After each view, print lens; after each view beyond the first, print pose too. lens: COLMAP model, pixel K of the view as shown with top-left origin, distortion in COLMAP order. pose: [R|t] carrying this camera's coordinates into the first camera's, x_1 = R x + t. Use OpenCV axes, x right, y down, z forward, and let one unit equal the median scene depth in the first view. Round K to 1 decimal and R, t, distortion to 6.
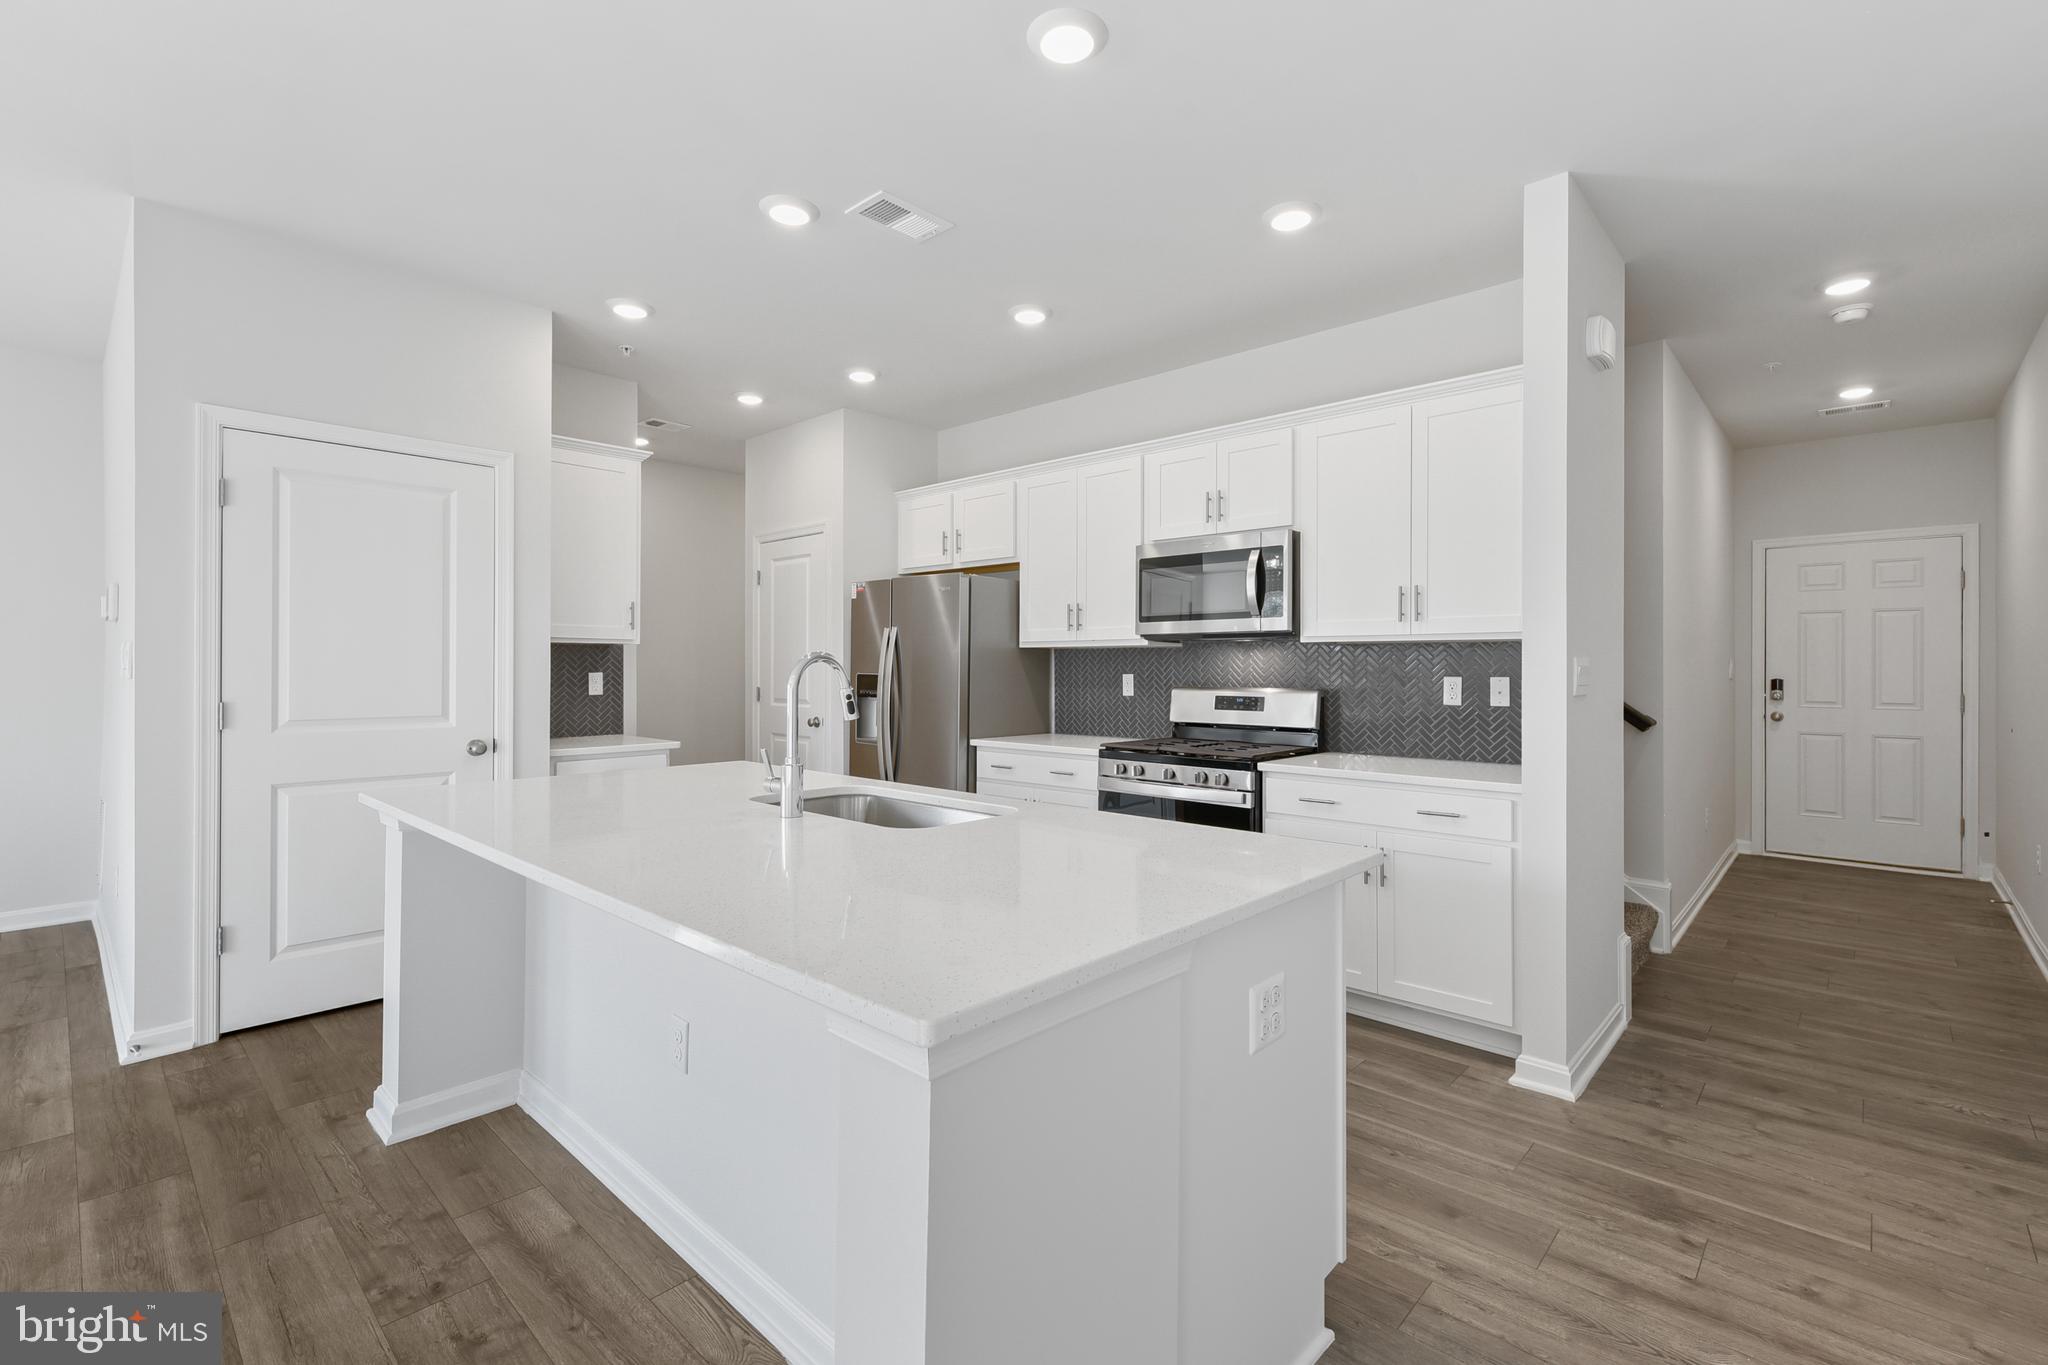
lens RADIAL K [[904.0, 0, 1024.0], [0, 904.0, 682.5], [0, 0, 1]] dist [-0.001507, -0.000156]
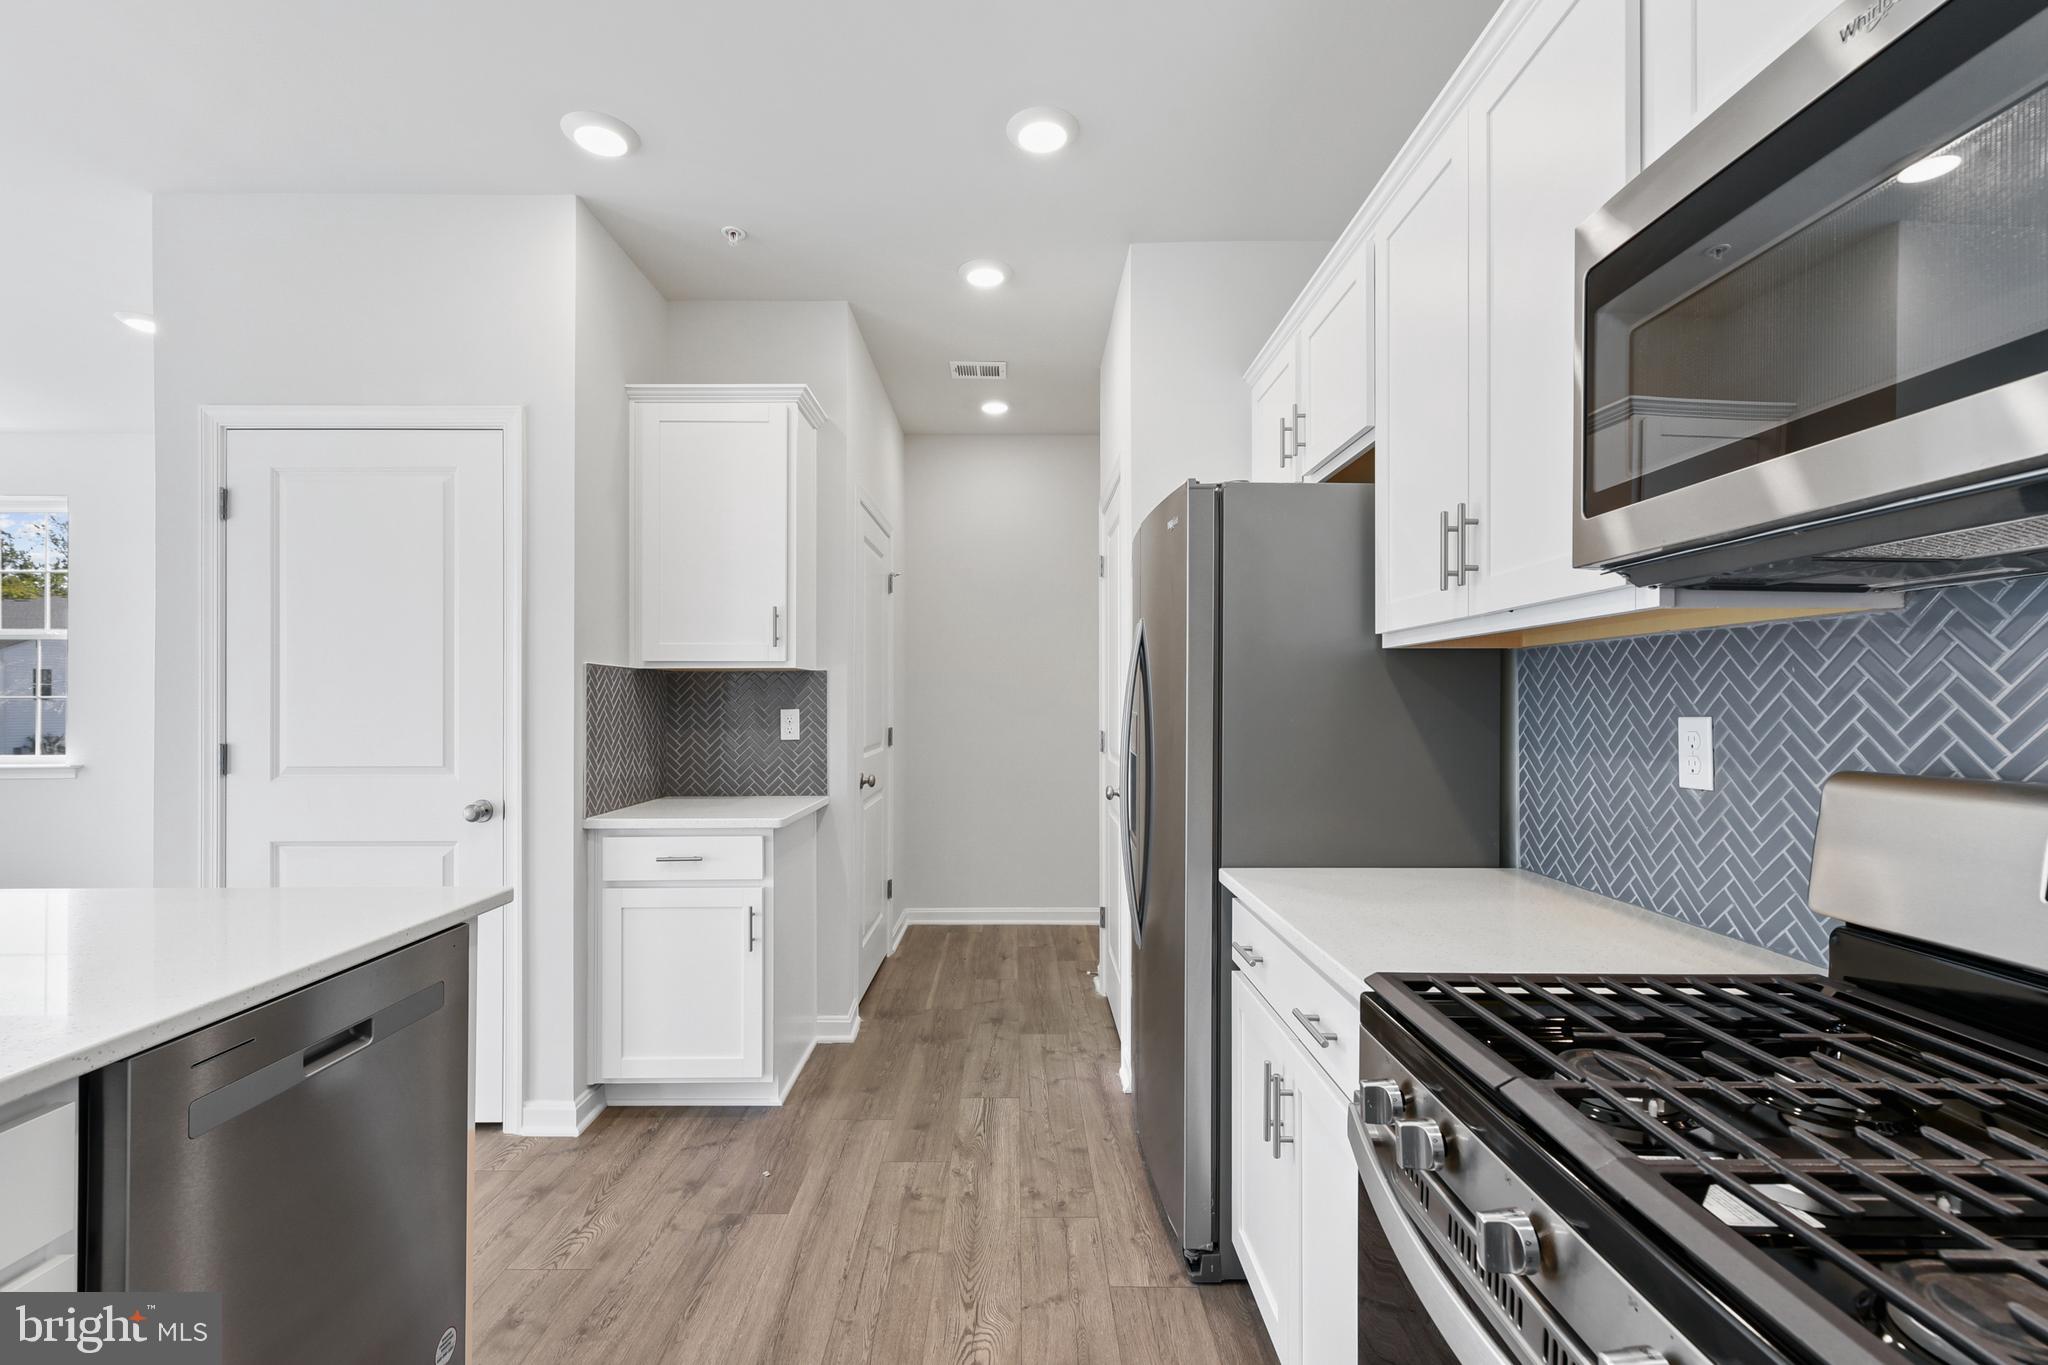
lens RADIAL K [[904.0, 0, 1024.0], [0, 904.0, 682.5], [0, 0, 1]] dist [-0.001507, -0.000156]
pose [[0.688677, -0.019722, -0.724800, 0.204181], [-0.008983, 0.999321, -0.035728, -0.009272], [0.725012, 0.031115, 0.688033, 0.711913]]
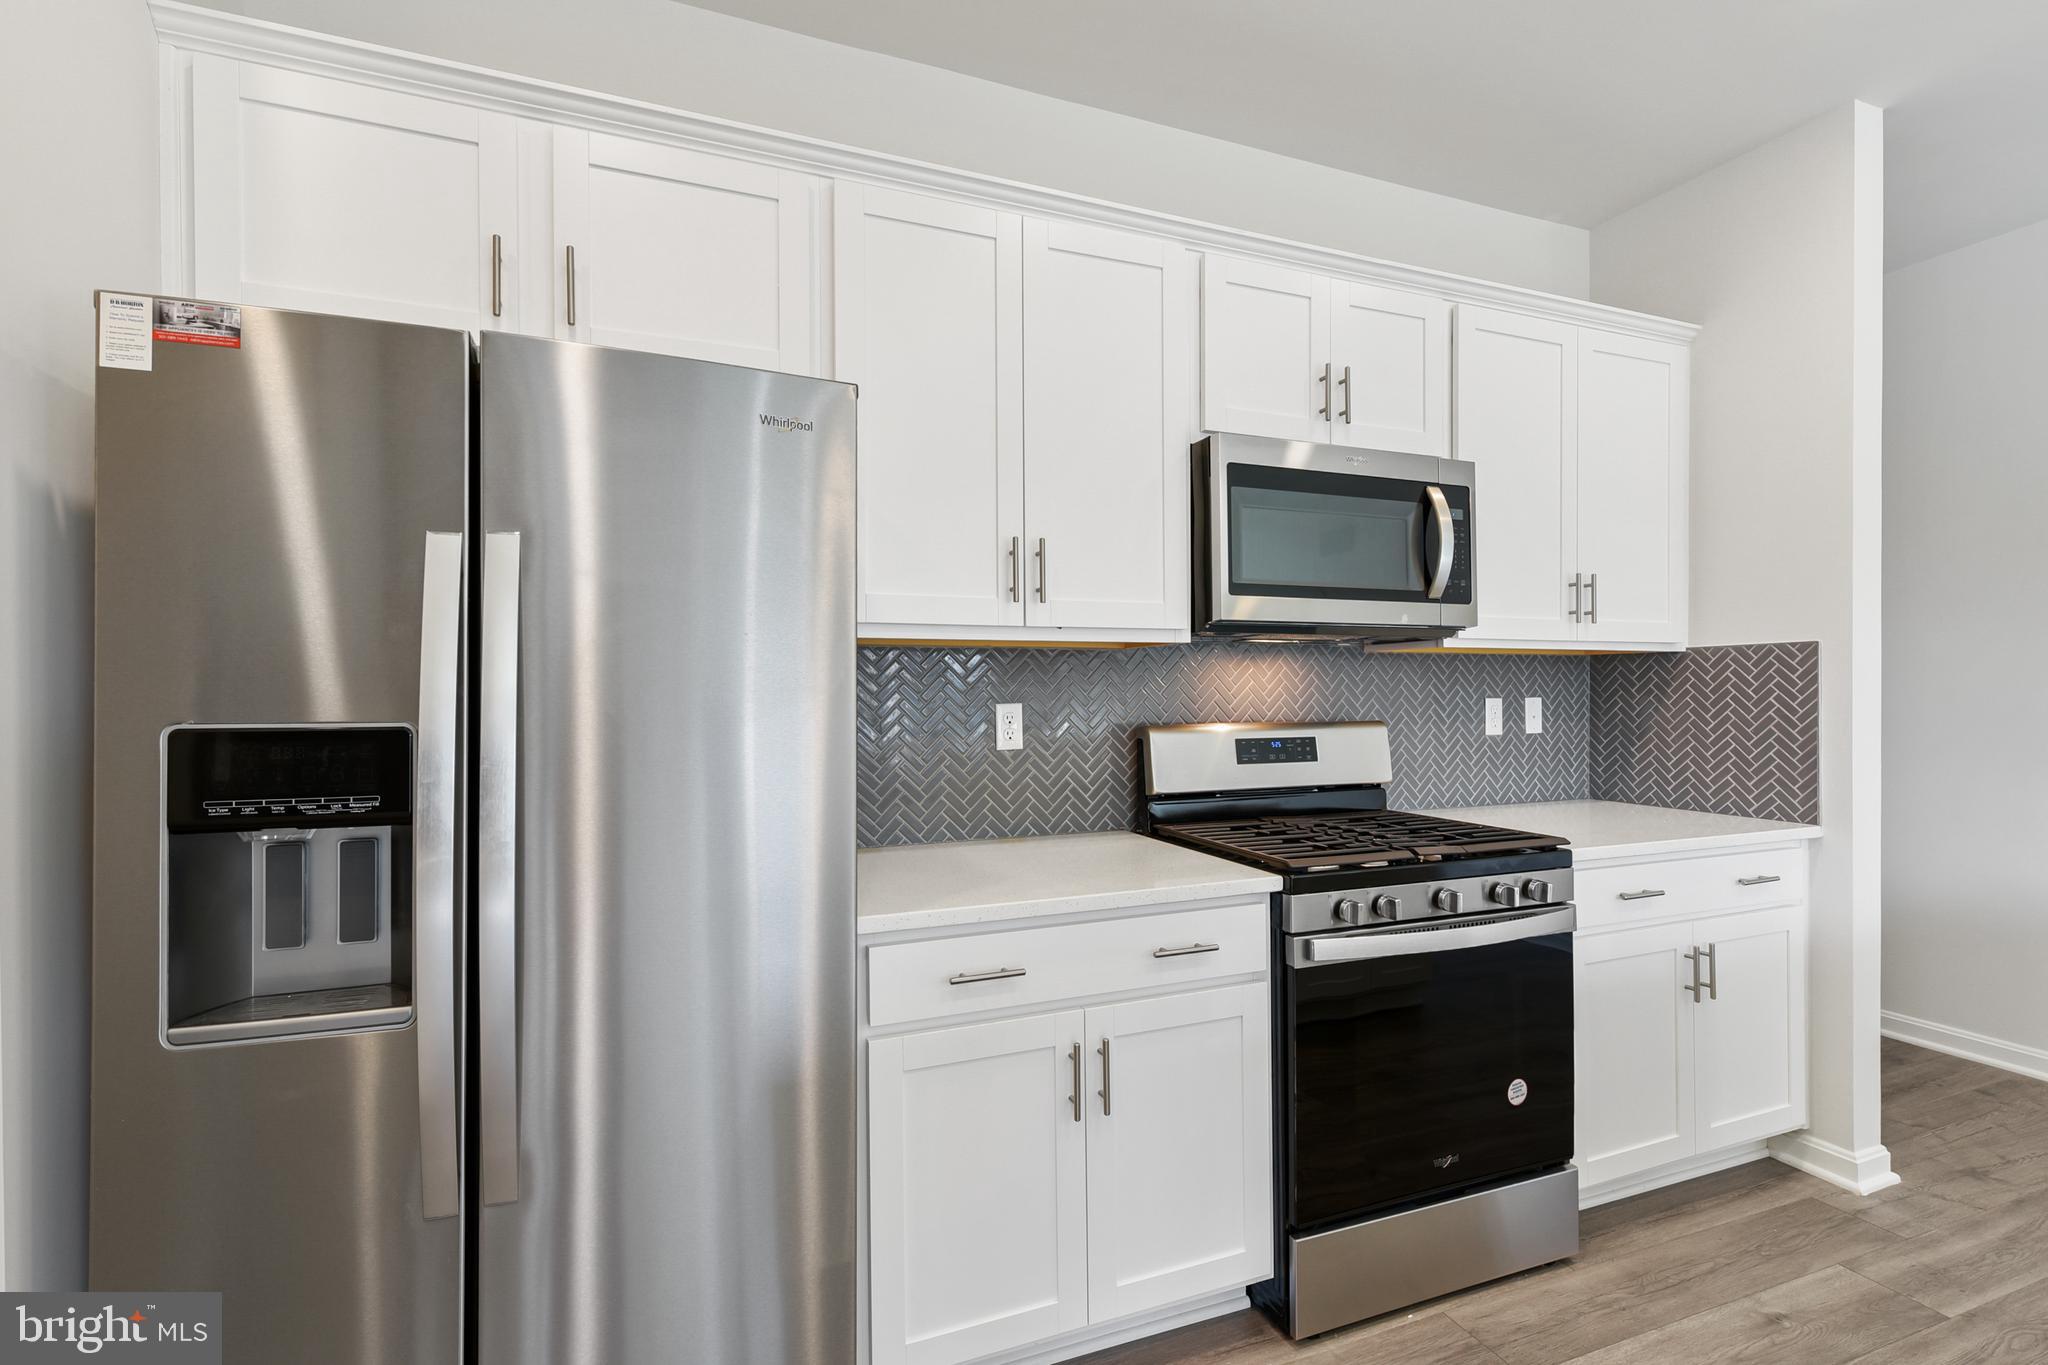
lens RADIAL K [[949.9, 0, 1024.0], [0, 949.9, 682.5], [0, 0, 1]] dist [-0.001020, 0.000205]
pose [[0.415000, -0.003883, 0.909813, -0.374304], [0.019103, 0.999808, -0.004447, -0.020299], [-0.909621, 0.019226, 0.414994, 0.894241]]
